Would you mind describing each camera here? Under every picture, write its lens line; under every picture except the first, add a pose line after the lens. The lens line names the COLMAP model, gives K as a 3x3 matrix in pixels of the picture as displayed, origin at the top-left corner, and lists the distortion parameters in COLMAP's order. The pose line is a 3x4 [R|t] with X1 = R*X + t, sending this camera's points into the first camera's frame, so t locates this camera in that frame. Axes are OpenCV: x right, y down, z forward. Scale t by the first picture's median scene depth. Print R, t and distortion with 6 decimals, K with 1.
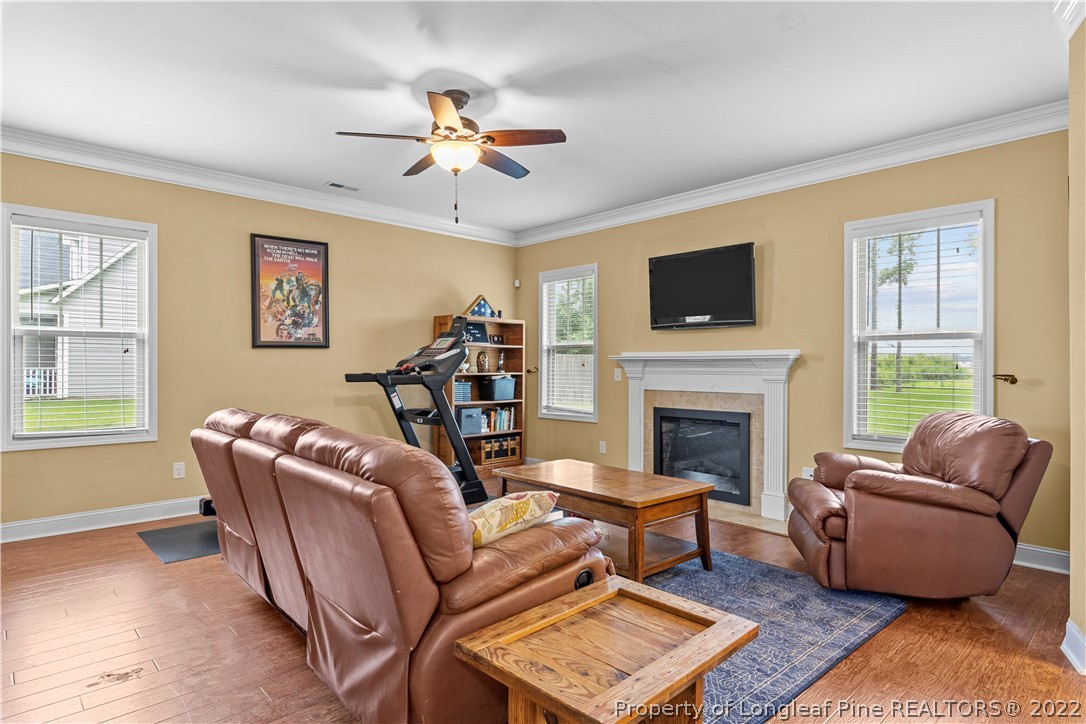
lens RADIAL K [[576.4, 0, 543.0], [0, 576.4, 368.7], [0, 0, 1]] dist [-0.002562, -0.000395]
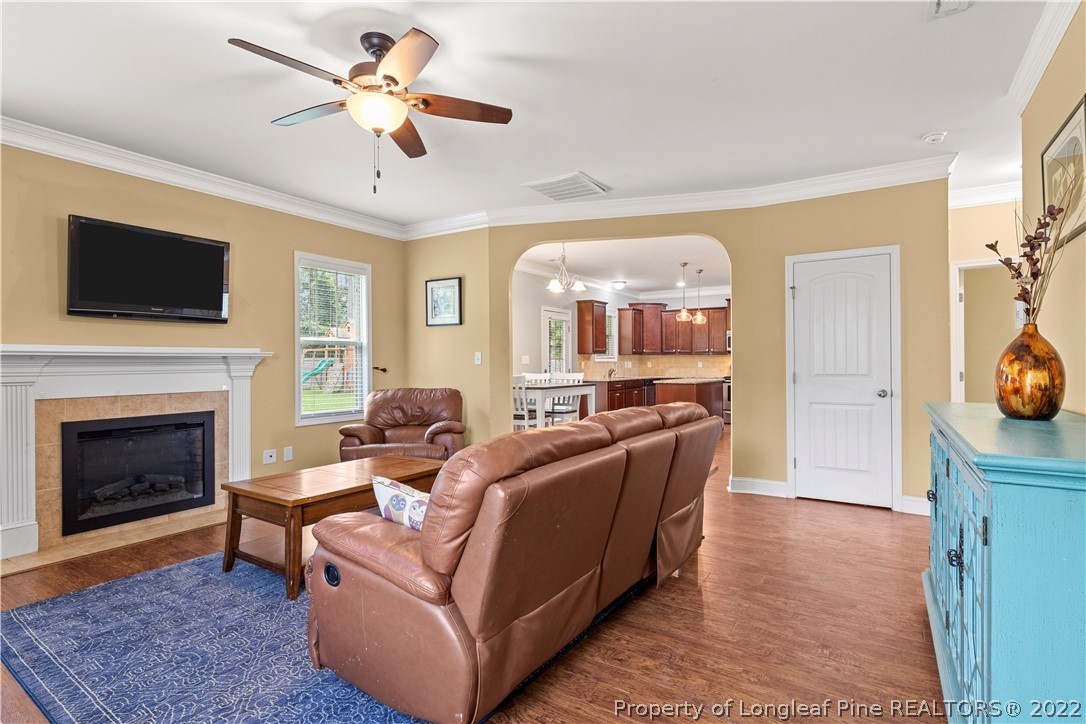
lens RADIAL K [[526.1, 0, 543.0], [0, 526.1, 362.0], [0, 0, 1]] dist [0.000690, 0.000105]
pose [[-0.213859, -0.002318, 0.976862, -0.844147], [0.009703, 0.999943, 0.004497, -0.008229], [-0.976816, 0.010440, -0.213824, 0.826699]]
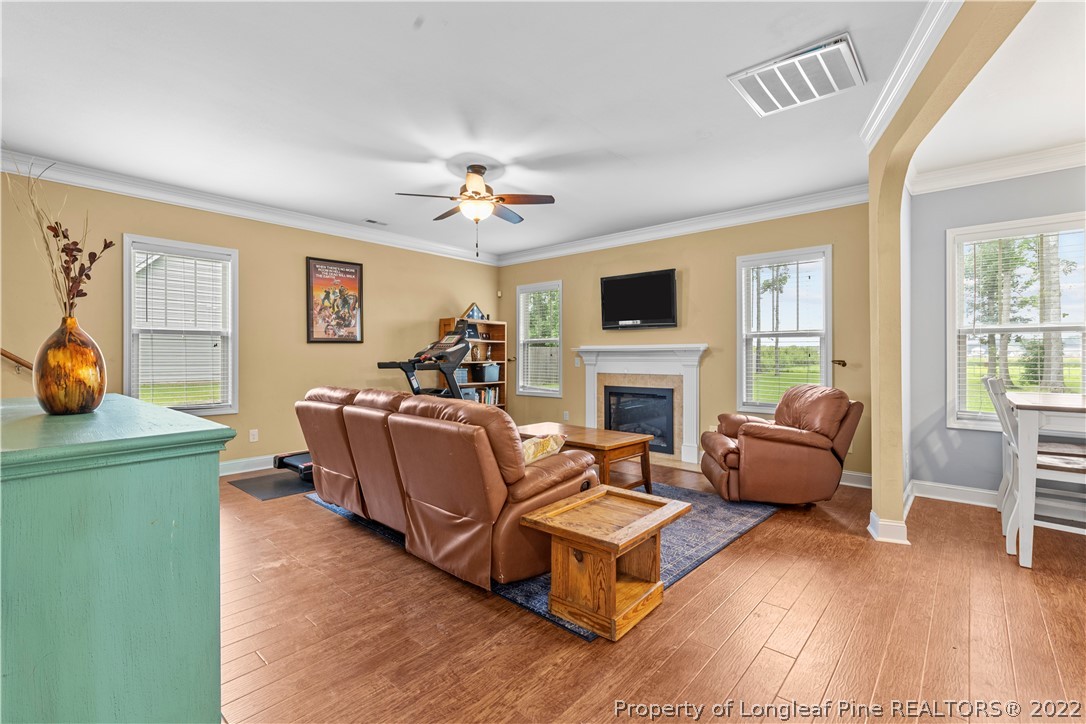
lens RADIAL K [[471.0, 0, 539.9], [0, 471.0, 356.5], [0, 0, 1]] dist [0.000650, 0.000030]
pose [[0.996241, -0.003803, 0.086542, -0.086492], [0.004176, 0.999983, -0.004139, 0.001551], [-0.086525, 0.004484, 0.996240, -0.162245]]
